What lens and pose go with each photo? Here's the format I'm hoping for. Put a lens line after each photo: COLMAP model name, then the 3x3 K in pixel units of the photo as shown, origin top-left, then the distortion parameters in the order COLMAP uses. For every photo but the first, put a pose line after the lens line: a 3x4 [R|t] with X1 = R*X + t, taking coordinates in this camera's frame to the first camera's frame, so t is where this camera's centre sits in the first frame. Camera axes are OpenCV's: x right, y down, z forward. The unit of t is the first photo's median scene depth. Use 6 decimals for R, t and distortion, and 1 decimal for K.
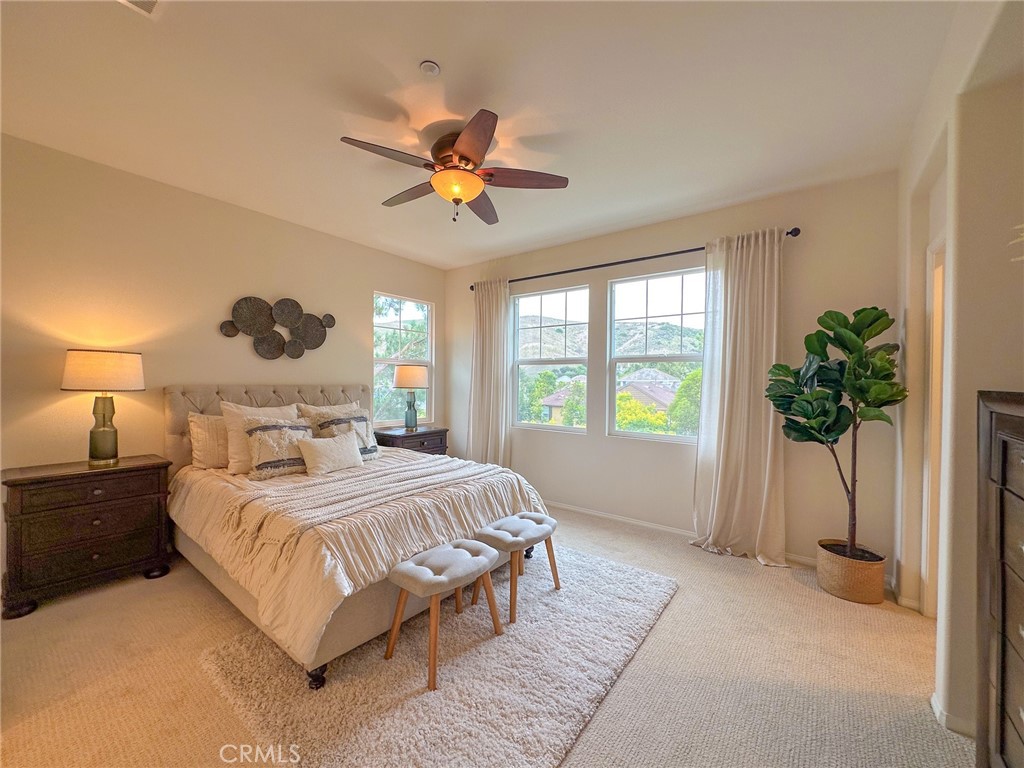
lens RADIAL K [[407.3, 0, 512.0], [0, 407.3, 384.0], [0, 0, 1]] dist [-0.001277, 0.000059]
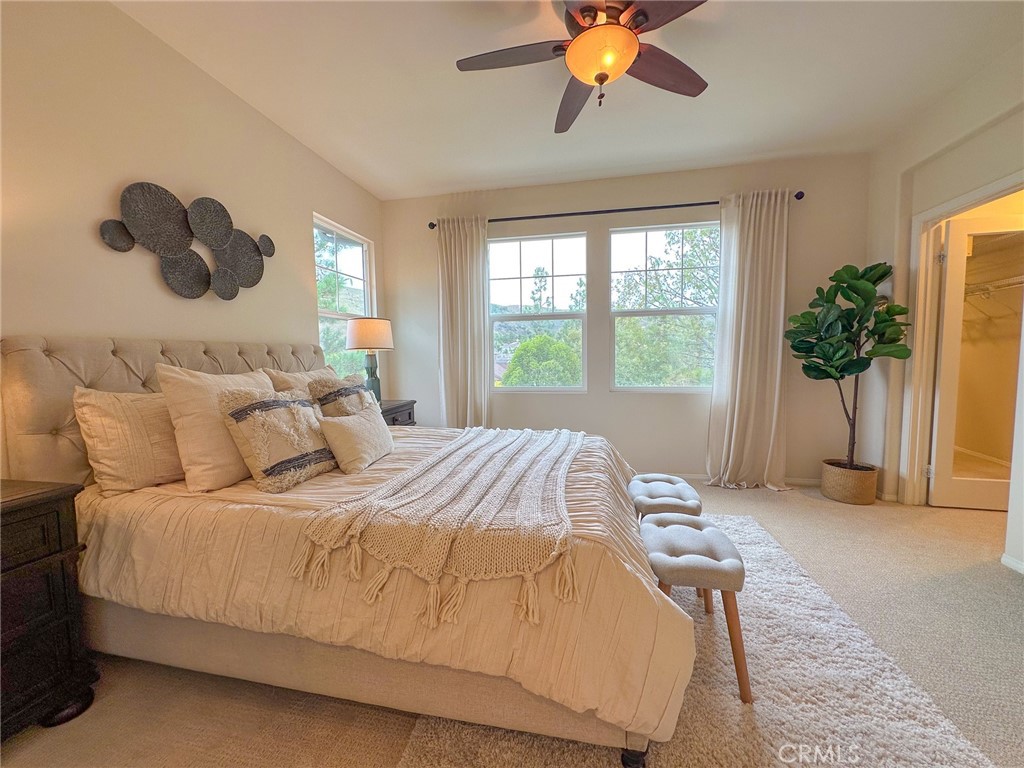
lens RADIAL K [[407.3, 0, 512.0], [0, 407.3, 384.0], [0, 0, 1]] dist [-0.001277, 0.000059]
pose [[0.901124, -0.054718, 0.430094, -0.505672], [0.028407, 0.997324, 0.067365, 0.044649], [-0.432629, -0.048486, 0.900267, 0.294006]]
